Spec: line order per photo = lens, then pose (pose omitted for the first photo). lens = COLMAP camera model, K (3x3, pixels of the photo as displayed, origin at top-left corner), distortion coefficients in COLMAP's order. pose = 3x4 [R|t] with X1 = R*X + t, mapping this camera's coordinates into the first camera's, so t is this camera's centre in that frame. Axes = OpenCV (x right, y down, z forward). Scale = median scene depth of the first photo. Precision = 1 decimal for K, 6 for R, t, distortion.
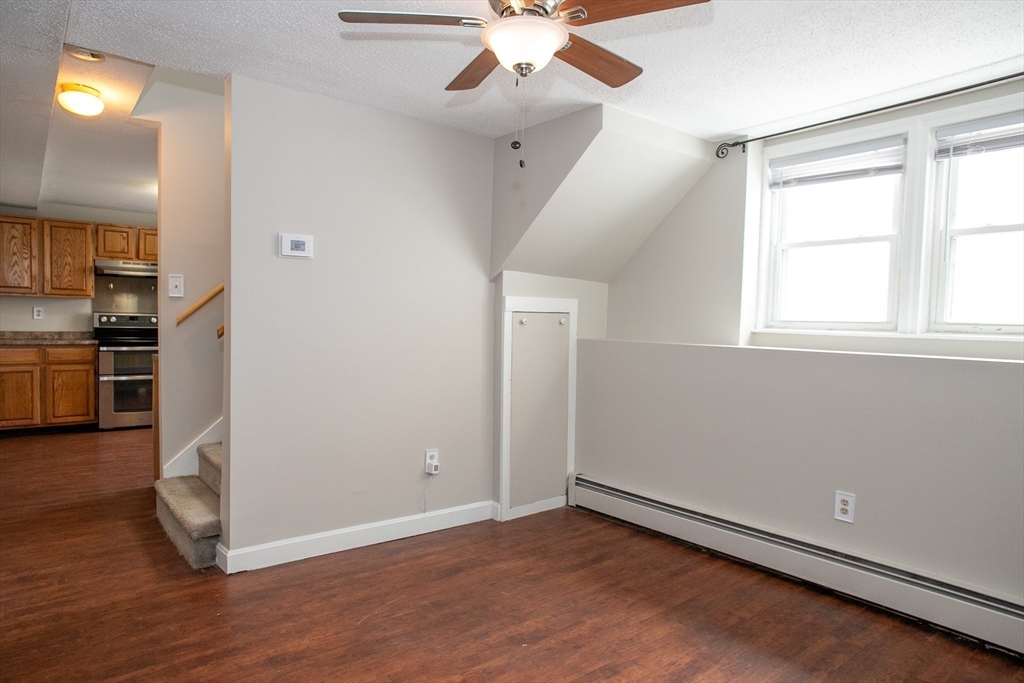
lens RADIAL K [[615.4, 0, 491.1], [0, 615.4, 343.3], [0, 0, 1]] dist [-0.074968, 0.052803]
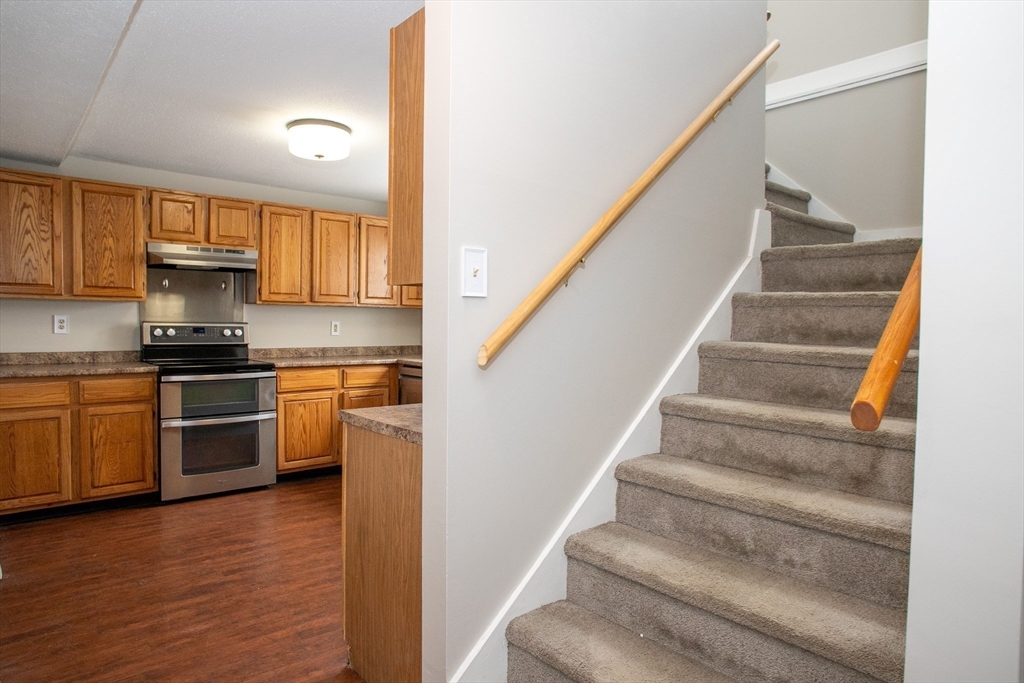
lens RADIAL K [[612.5, 0, 498.2], [0, 612.5, 342.2], [0, 0, 1]] dist [-0.075126, 0.052809]
pose [[0.999062, -0.008619, 0.042425, -0.457158], [0.008690, 0.999961, -0.001477, -0.038222], [-0.042410, 0.001844, 0.999099, 0.488989]]
